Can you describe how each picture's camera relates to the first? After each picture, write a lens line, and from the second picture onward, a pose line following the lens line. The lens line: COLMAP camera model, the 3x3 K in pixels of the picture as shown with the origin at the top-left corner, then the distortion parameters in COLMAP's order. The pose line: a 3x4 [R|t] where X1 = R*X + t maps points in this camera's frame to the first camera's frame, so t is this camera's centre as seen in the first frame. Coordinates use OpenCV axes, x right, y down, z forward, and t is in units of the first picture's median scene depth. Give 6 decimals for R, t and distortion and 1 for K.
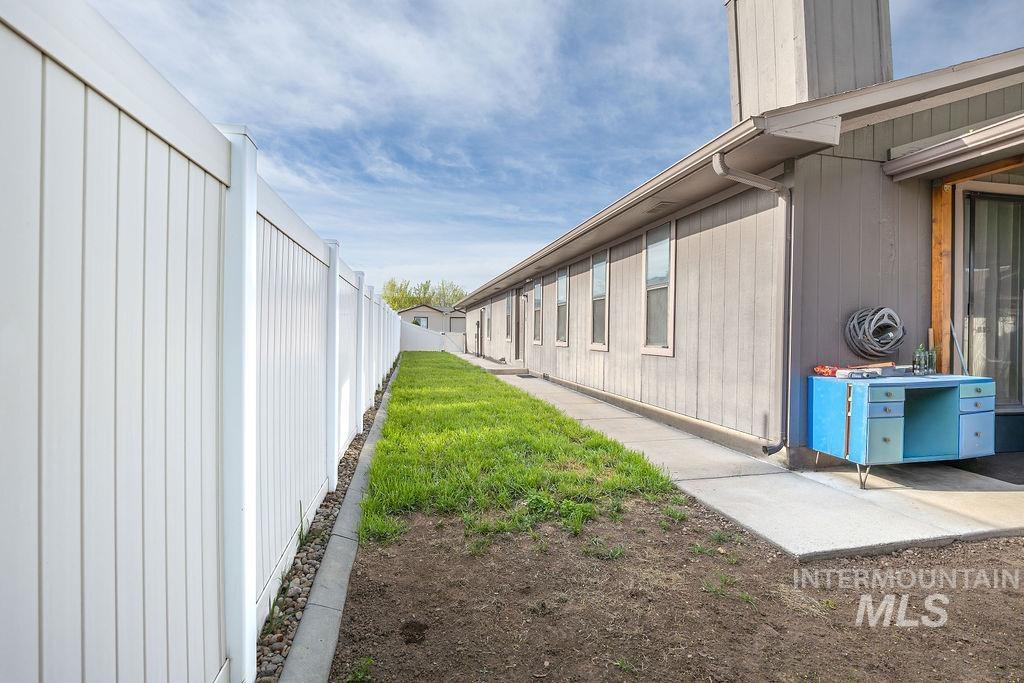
lens RADIAL K [[472.9, 0, 507.7], [0, 472.9, 339.6], [0, 0, 1]] dist [-0.001472, 0.000604]
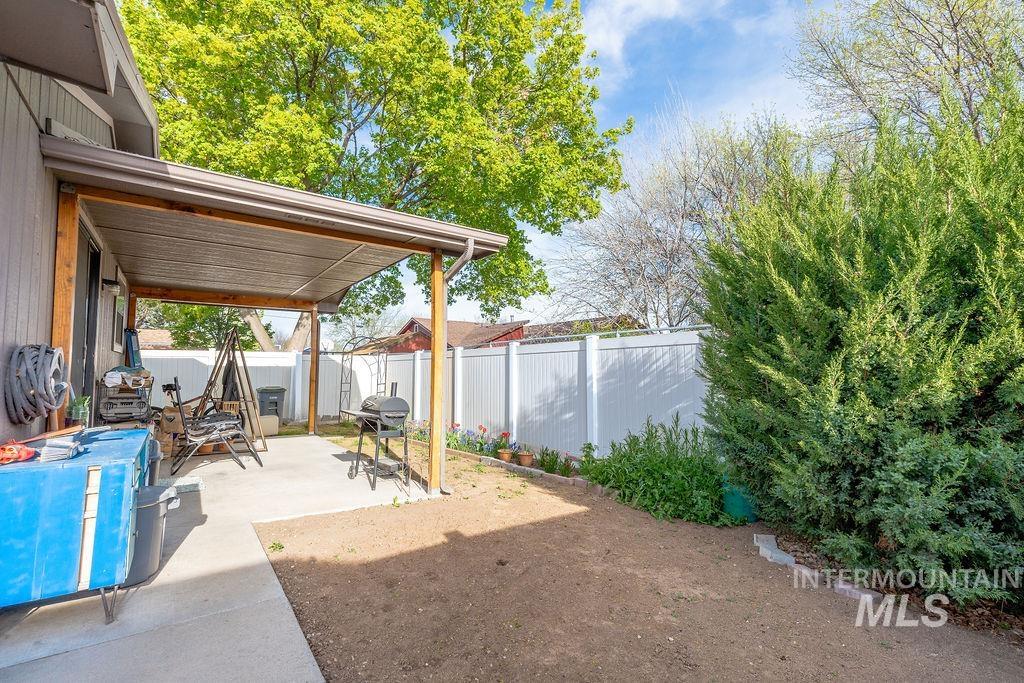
lens RADIAL K [[459.1, 0, 509.2], [0, 459.1, 334.8], [0, 0, 1]] dist [-0.002113, 0.000679]
pose [[-0.408819, 0.063144, 0.910428, -0.074627], [0.008239, 0.997818, -0.065505, -0.034351], [-0.912578, -0.019279, -0.408448, 0.680886]]
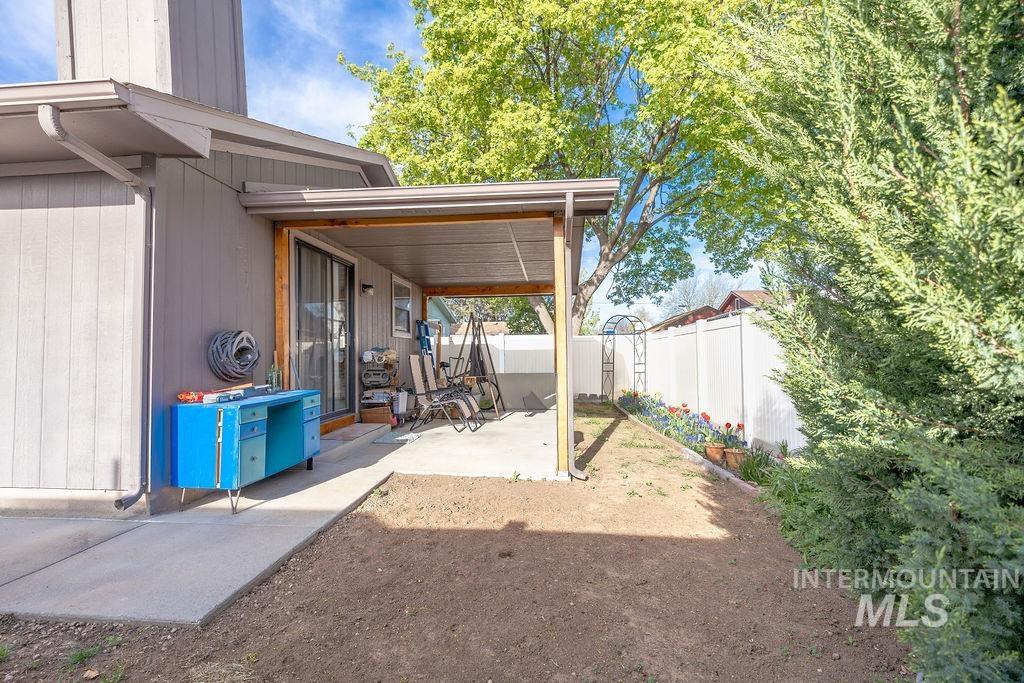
lens RADIAL K [[472.9, 0, 510.4], [0, 472.9, 339.4], [0, 0, 1]] dist [-0.001472, 0.000604]
pose [[0.297498, 0.022737, 0.954452, -0.020670], [0.025850, 0.999158, -0.031859, -0.000609], [-0.954372, 0.034150, 0.296660, 0.133685]]
